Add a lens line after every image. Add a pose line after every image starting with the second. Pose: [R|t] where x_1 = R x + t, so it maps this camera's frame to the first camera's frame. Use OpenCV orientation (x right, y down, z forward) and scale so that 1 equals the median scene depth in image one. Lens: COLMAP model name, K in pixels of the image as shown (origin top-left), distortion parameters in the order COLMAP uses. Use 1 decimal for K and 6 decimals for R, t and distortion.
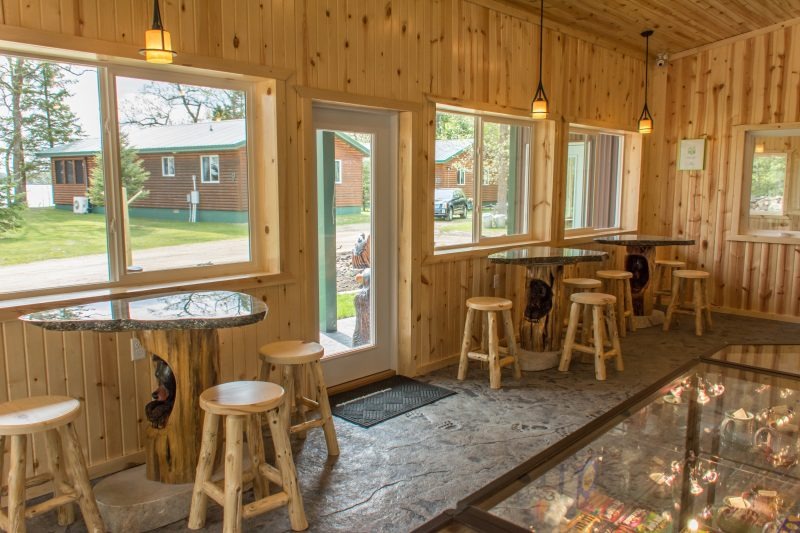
lens RADIAL K [[619.2, 0, 404.4], [0, 619.2, 262.7], [0, 0, 1]] dist [0.014353, -0.032545]
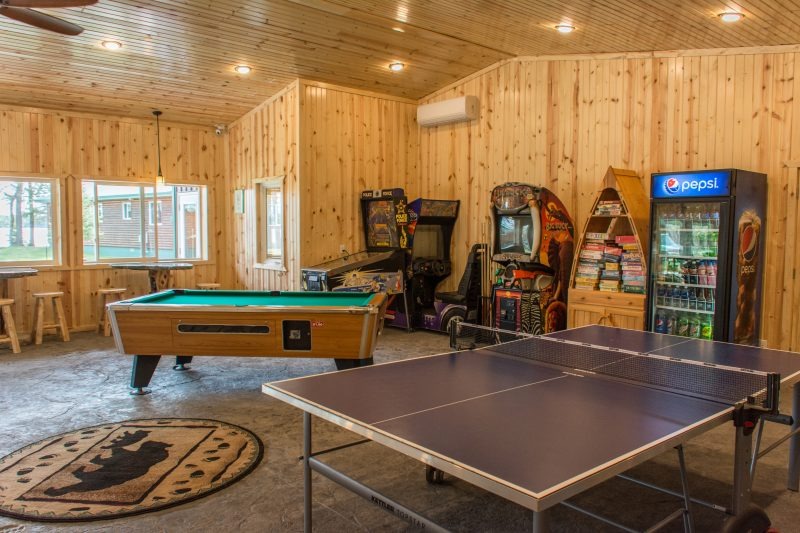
lens RADIAL K [[619.2, 0, 398.5], [0, 619.2, 269.3], [0, 0, 1]] dist [0.014353, -0.032545]
pose [[0.991813, 0.010627, -0.127254, 1.013166], [-0.018202, 0.998121, -0.058516, 0.039484], [0.126393, 0.060353, 0.990143, -0.241785]]
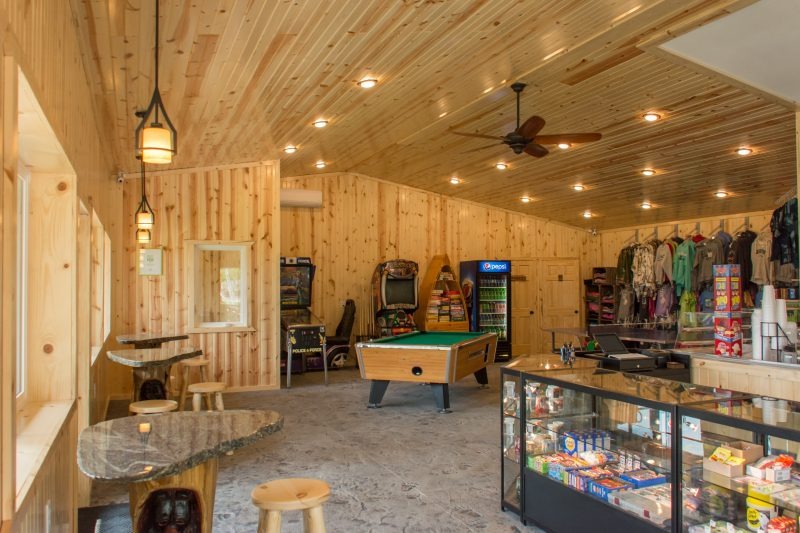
lens RADIAL K [[619.2, 0, 397.1], [0, 619.2, 267.2], [0, 0, 1]] dist [0.014353, -0.032545]
pose [[0.423647, 0.018563, 0.905637, -0.406355], [0.121638, 0.989569, -0.077185, -0.021507], [-0.897623, 0.142859, 0.416970, 0.119582]]
